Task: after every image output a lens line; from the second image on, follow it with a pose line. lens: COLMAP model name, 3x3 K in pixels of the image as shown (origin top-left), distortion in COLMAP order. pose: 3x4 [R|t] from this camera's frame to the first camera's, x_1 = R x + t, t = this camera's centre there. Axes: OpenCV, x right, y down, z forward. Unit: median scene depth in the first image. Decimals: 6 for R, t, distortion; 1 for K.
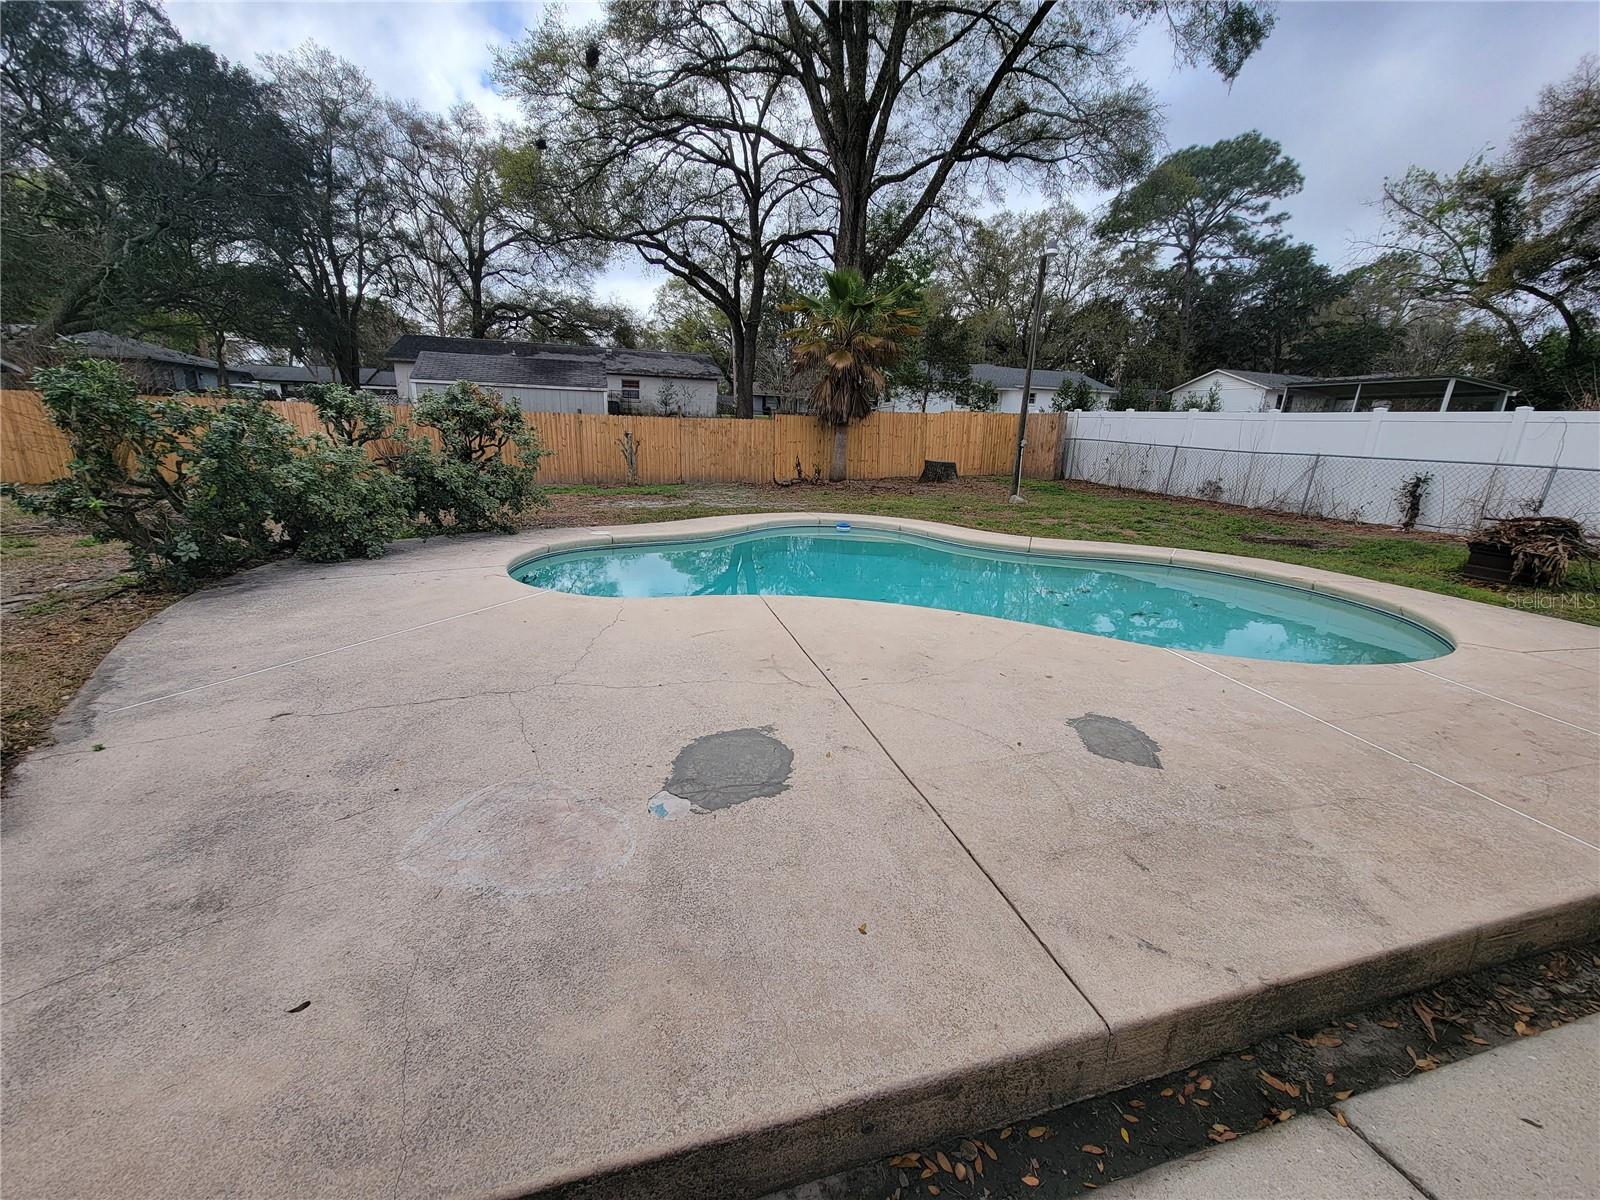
lens RADIAL K [[651.3, 0, 801.4], [0, 651.3, 610.8], [0, 0, 1]] dist [-0.001894, -0.000026]
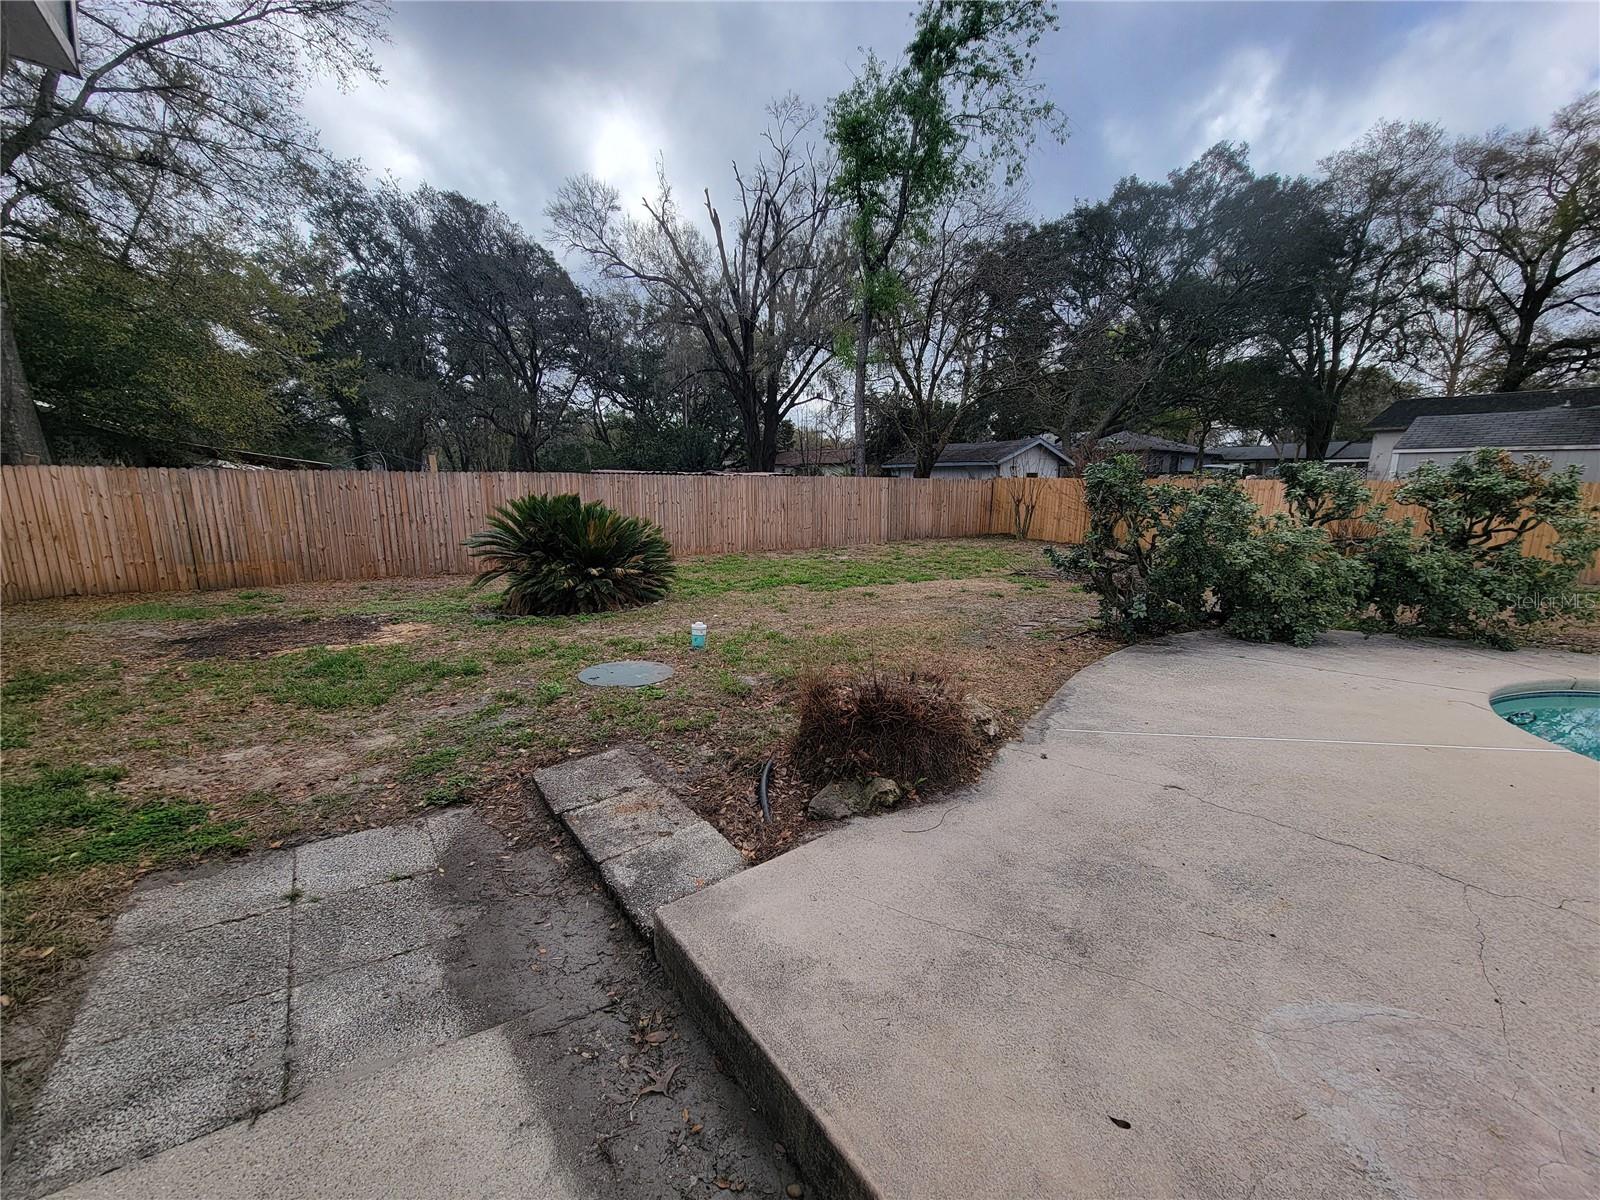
lens RADIAL K [[651.3, 0, 793.2], [0, 651.3, 609.2], [0, 0, 1]] dist [-0.001894, -0.000026]
pose [[0.321539, 0.153282, -0.934408, -0.018151], [-0.256492, 0.964017, 0.069877, -0.005490], [0.911496, 0.217200, 0.349284, 0.009202]]
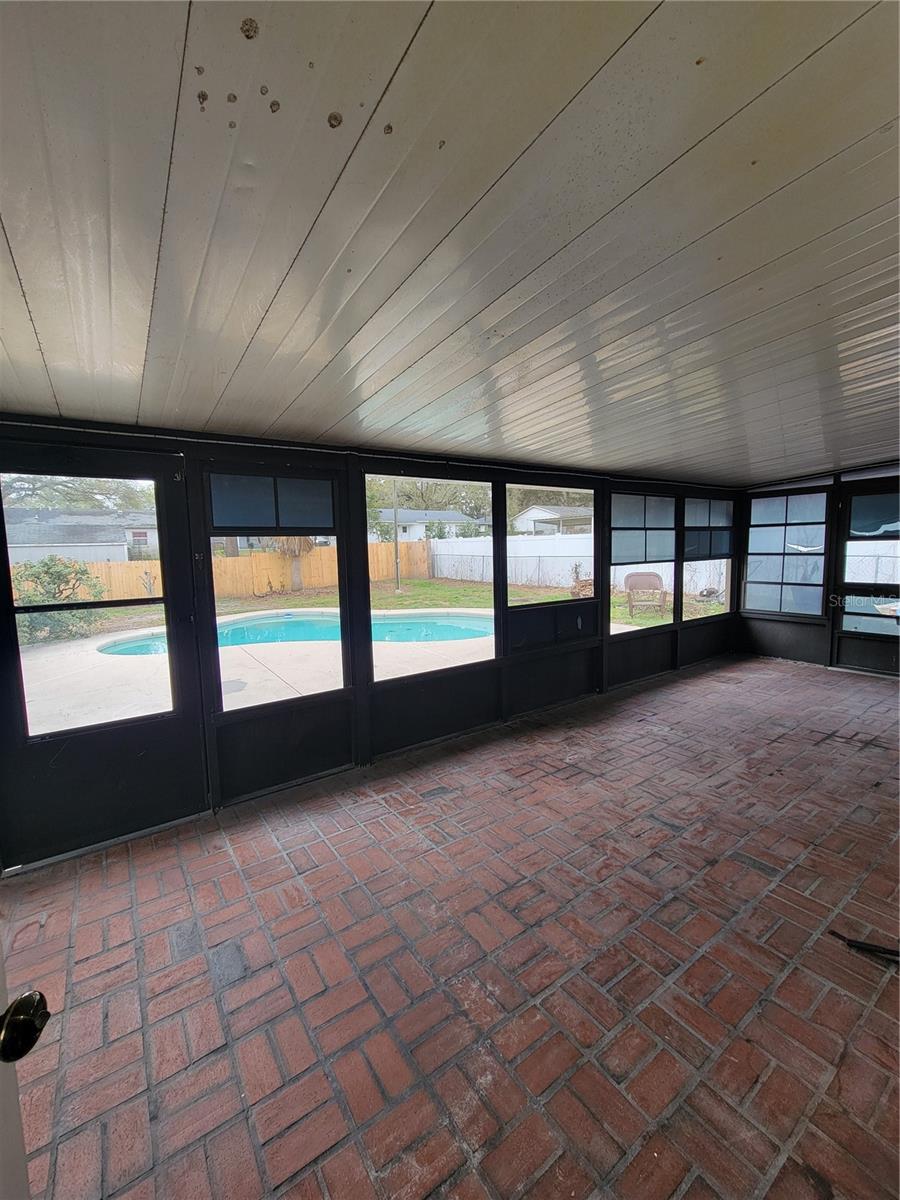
lens RADIAL K [[488.5, 0, 446.1], [0, 488.5, 600.9], [0, 0, 1]] dist [-0.001894, -0.000026]
pose [[0.946733, -0.096648, 0.307173, 0.043861], [0.146233, 0.978903, -0.142703, 0.067962], [-0.286901, 0.180021, 0.940894, -0.312308]]
